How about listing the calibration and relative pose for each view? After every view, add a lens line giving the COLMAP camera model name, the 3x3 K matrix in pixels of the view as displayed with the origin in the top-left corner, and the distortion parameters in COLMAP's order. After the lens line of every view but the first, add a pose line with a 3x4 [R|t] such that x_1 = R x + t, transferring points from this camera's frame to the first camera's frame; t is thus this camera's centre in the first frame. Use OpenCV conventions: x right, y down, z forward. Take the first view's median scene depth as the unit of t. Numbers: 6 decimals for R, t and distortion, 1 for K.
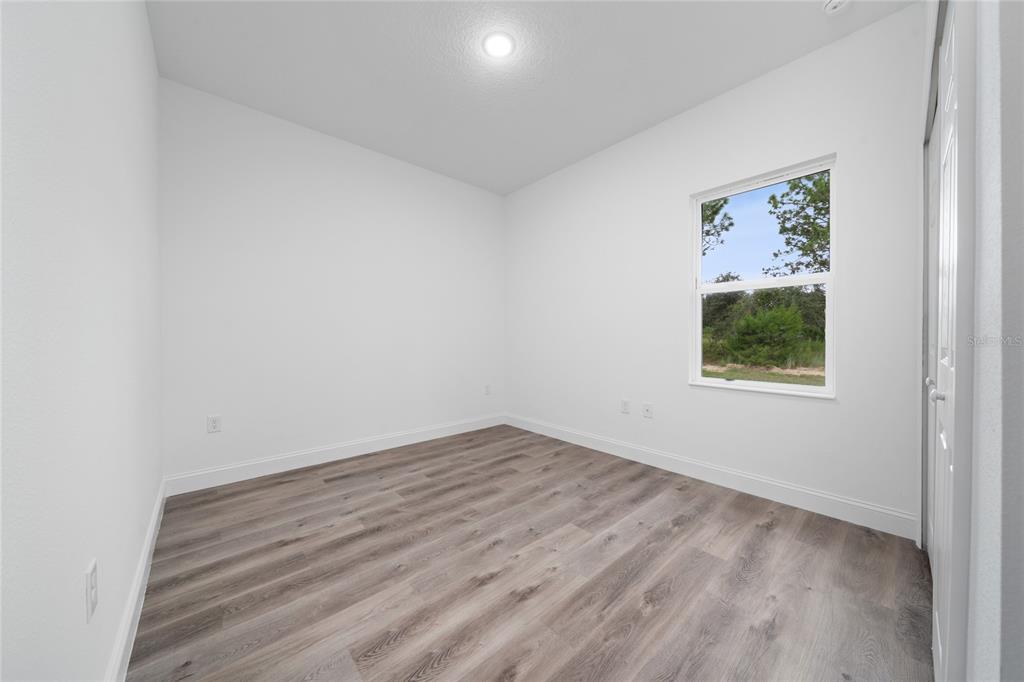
lens RADIAL K [[351.8, 0, 512.0], [0, 351.8, 341.0], [0, 0, 1]] dist [-0.000106, 0.000122]
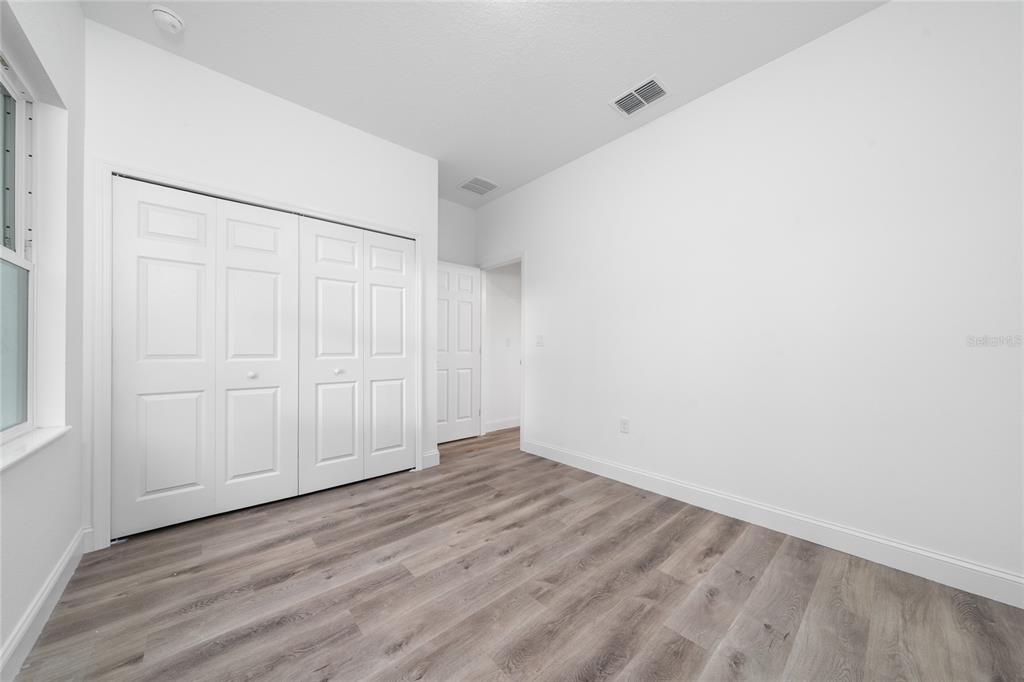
lens RADIAL K [[351.8, 0, 512.0], [0, 351.8, 341.0], [0, 0, 1]] dist [-0.000106, 0.000122]
pose [[-0.999999, -0.001164, 0.000802, -0.061324], [-0.001172, 0.999943, -0.010583, -0.022024], [-0.000790, -0.010584, -0.999944, 1.955314]]
